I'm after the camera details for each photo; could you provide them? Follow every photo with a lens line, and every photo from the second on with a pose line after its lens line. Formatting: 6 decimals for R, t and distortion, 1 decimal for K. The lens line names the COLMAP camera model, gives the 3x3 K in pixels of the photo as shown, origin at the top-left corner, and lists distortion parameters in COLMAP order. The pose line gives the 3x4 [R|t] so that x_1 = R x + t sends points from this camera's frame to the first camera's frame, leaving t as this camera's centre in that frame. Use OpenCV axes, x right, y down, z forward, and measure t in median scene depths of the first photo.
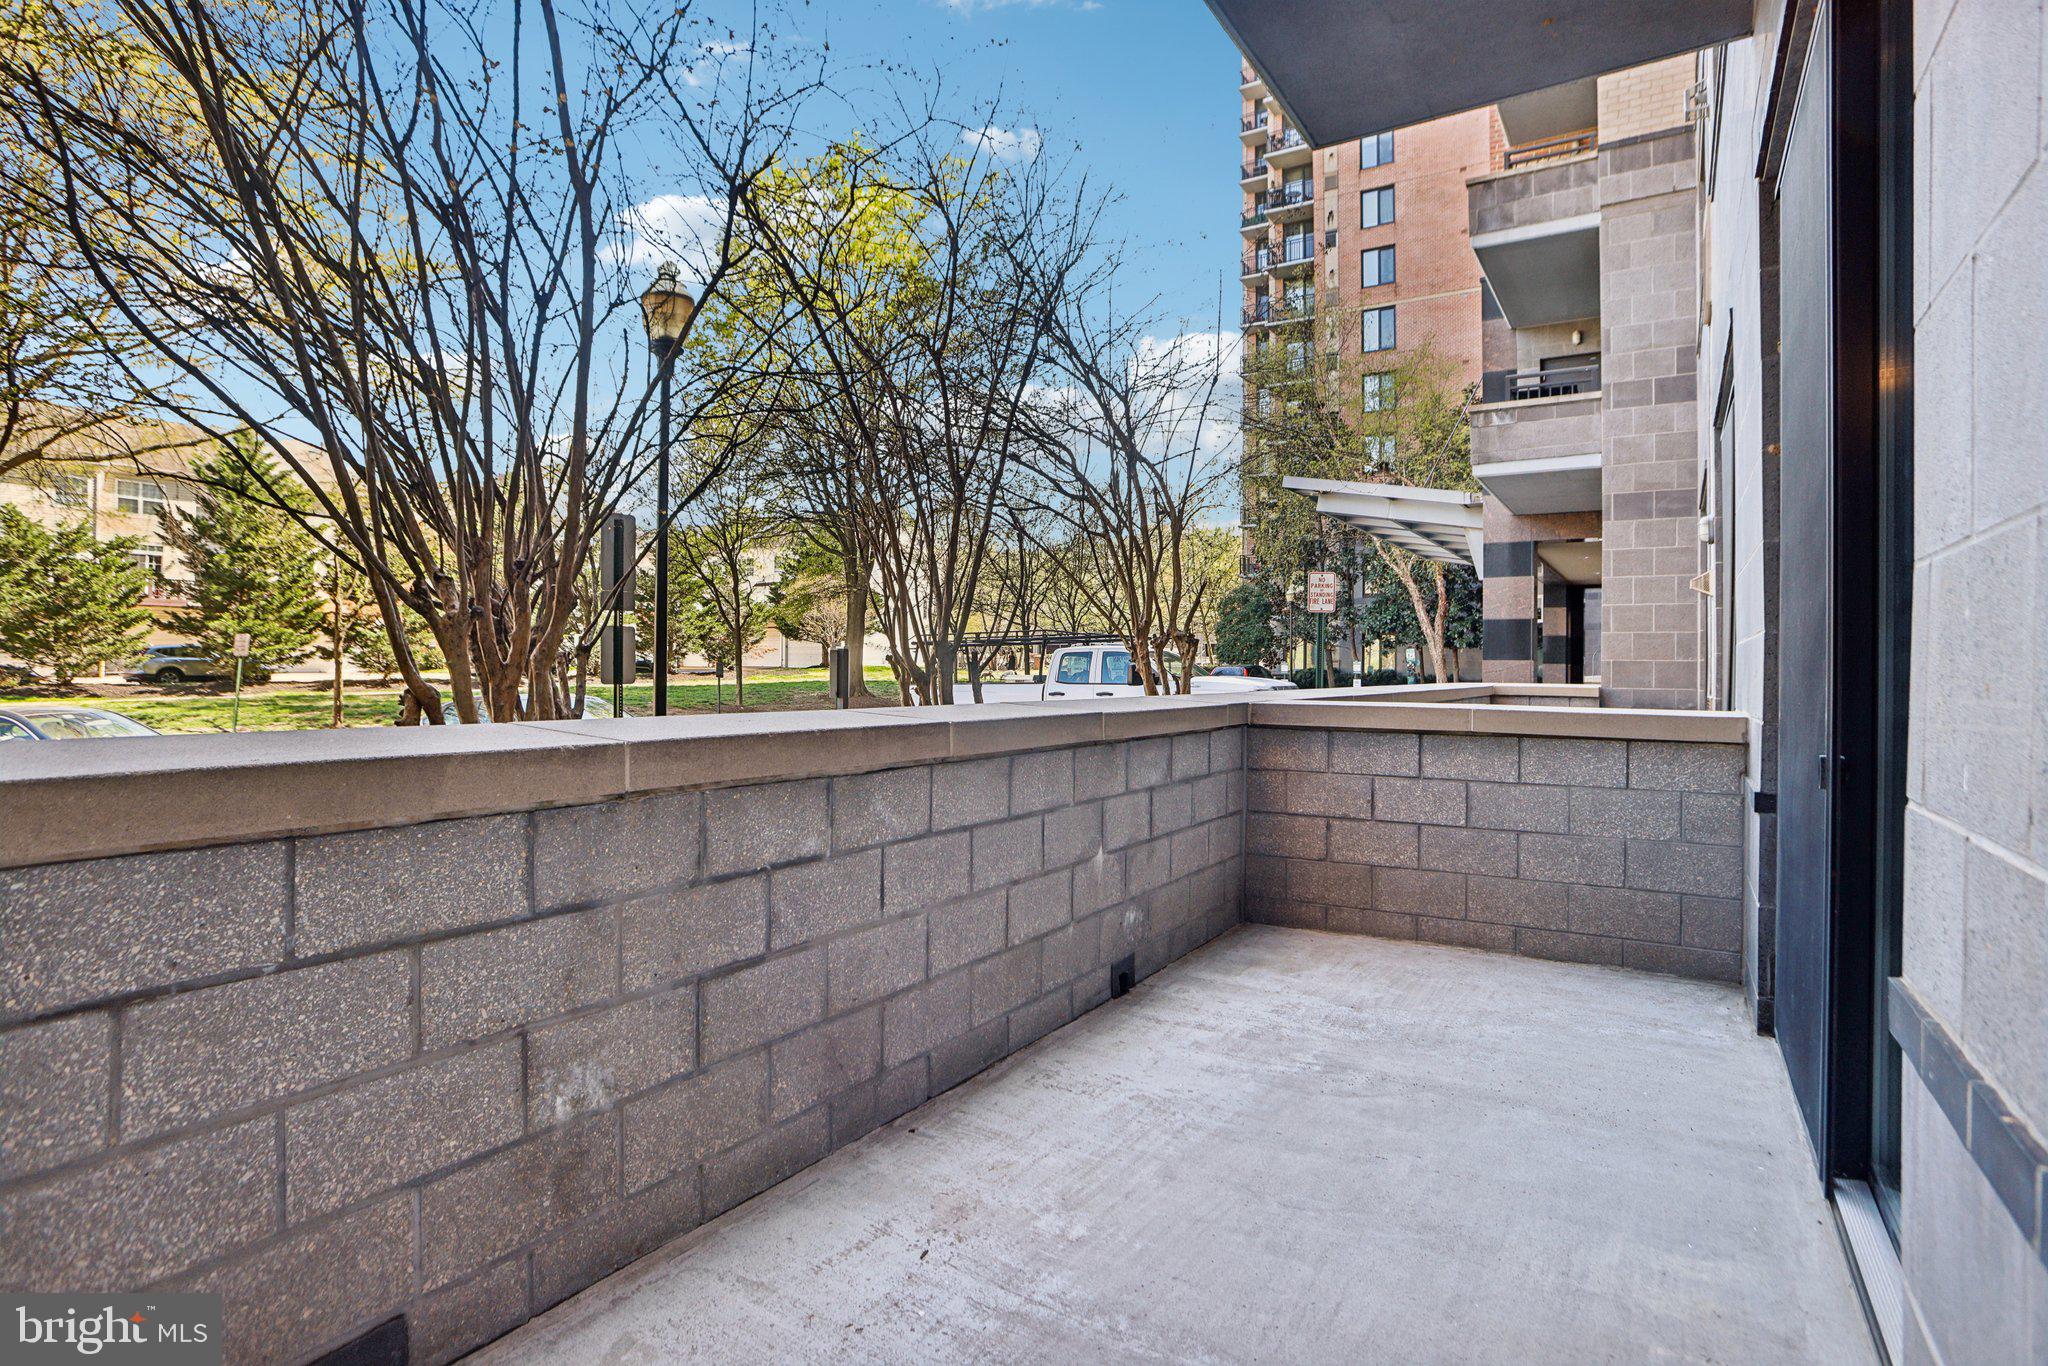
lens RADIAL K [[1041.4, 0, 1009.2], [0, 1041.4, 674.1], [0, 0, 1]] dist [-0.040072, 0.001431]
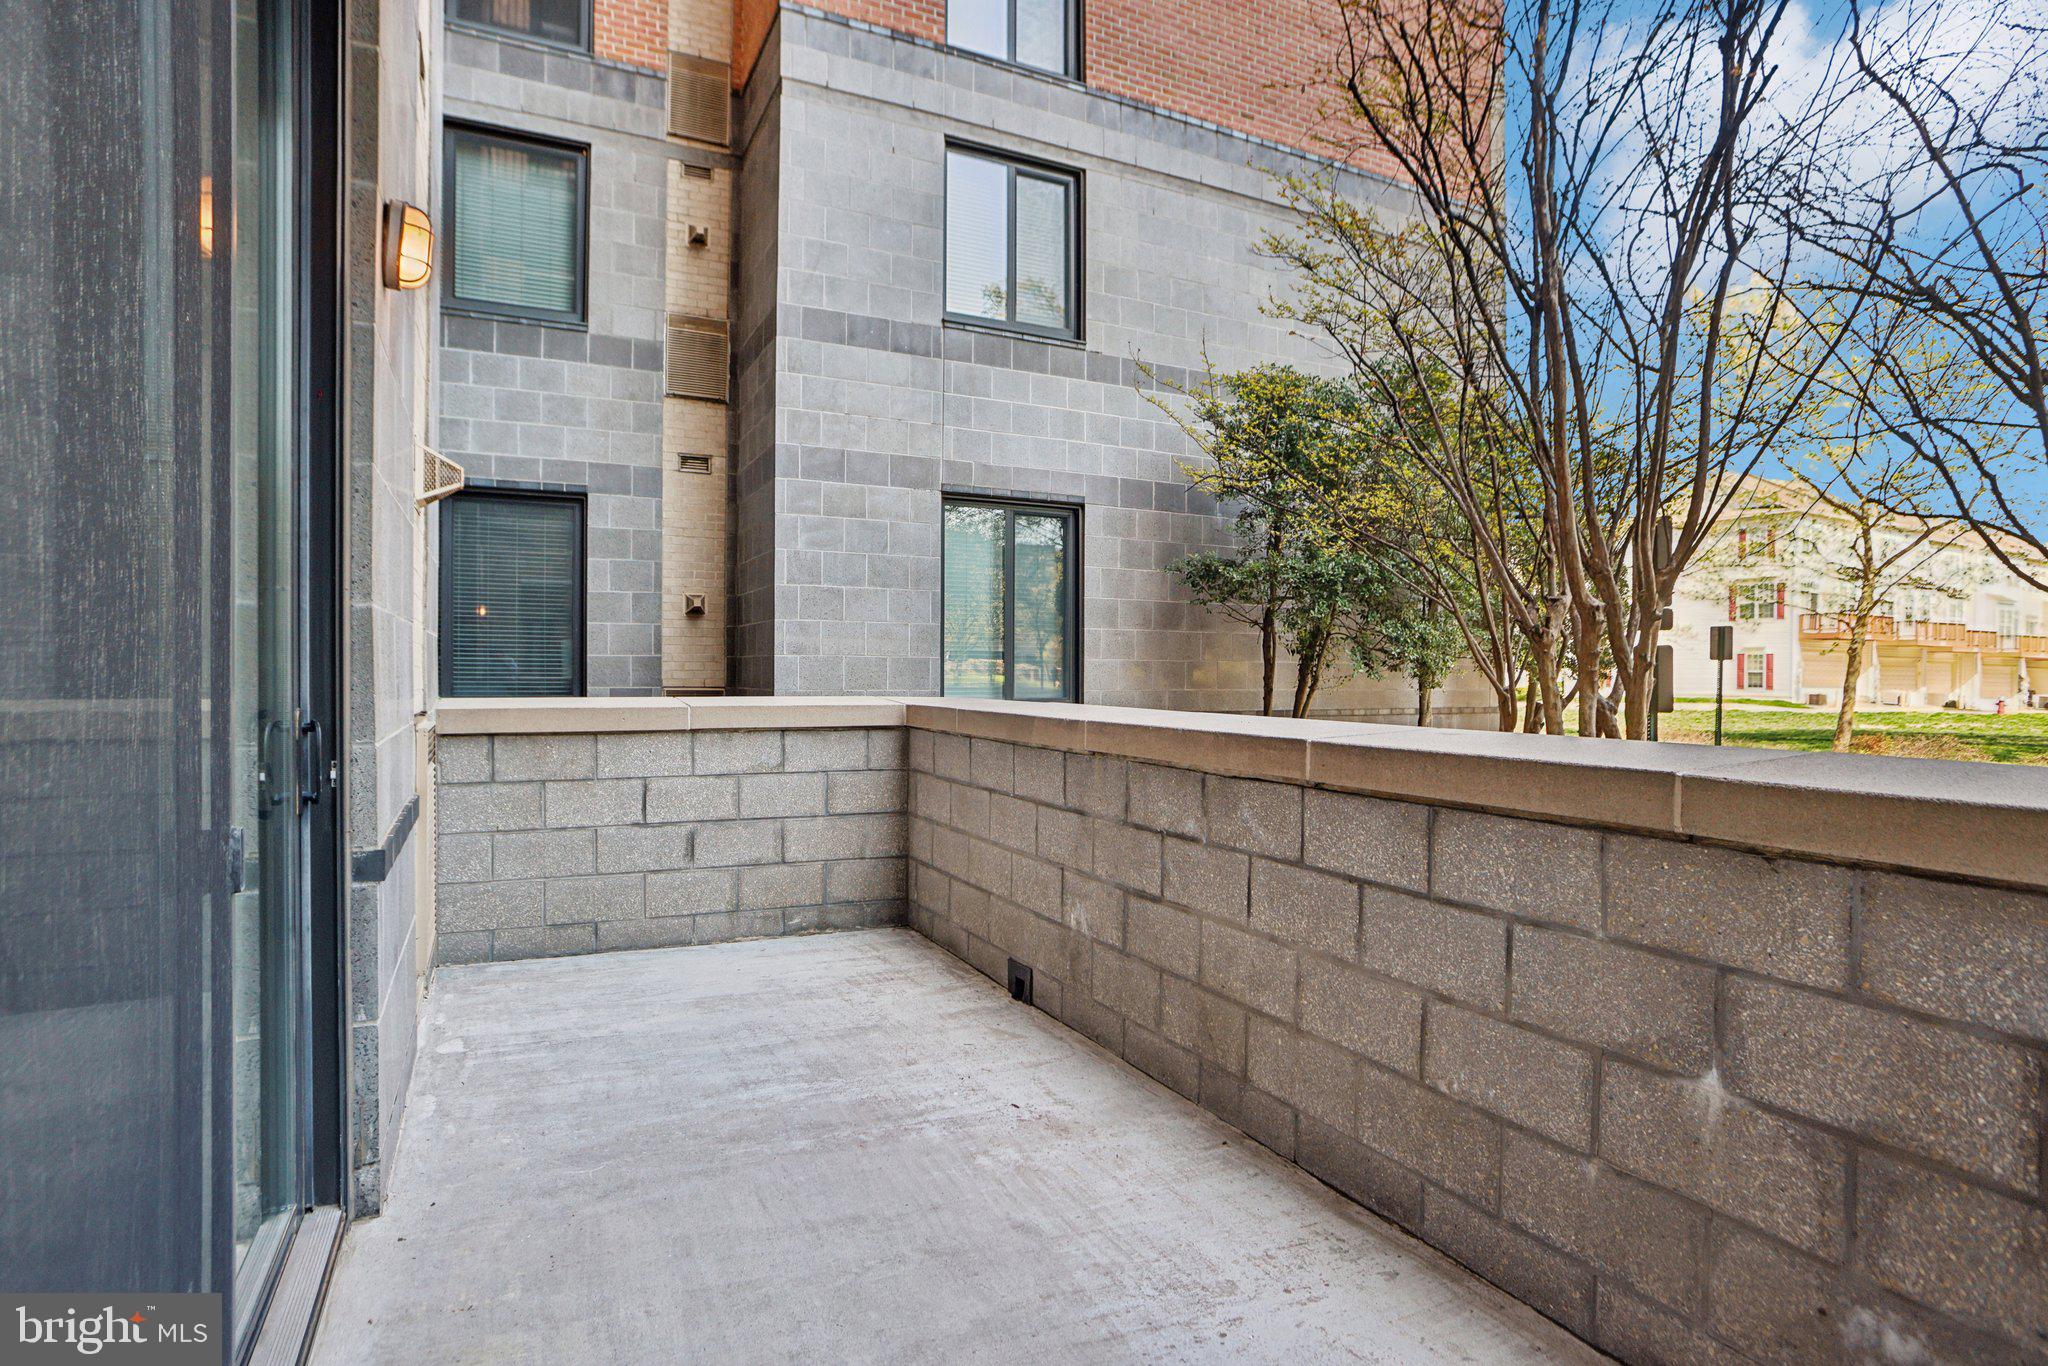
lens RADIAL K [[1041.4, 0, 1008.2], [0, 1041.4, 681.2], [0, 0, 1]] dist [-0.040072, 0.001431]
pose [[-0.507744, -0.003117, -0.861502, 0.910108], [-0.012039, 0.999921, 0.003478, -0.002521], [0.861424, 0.012138, -0.507742, 1.384738]]
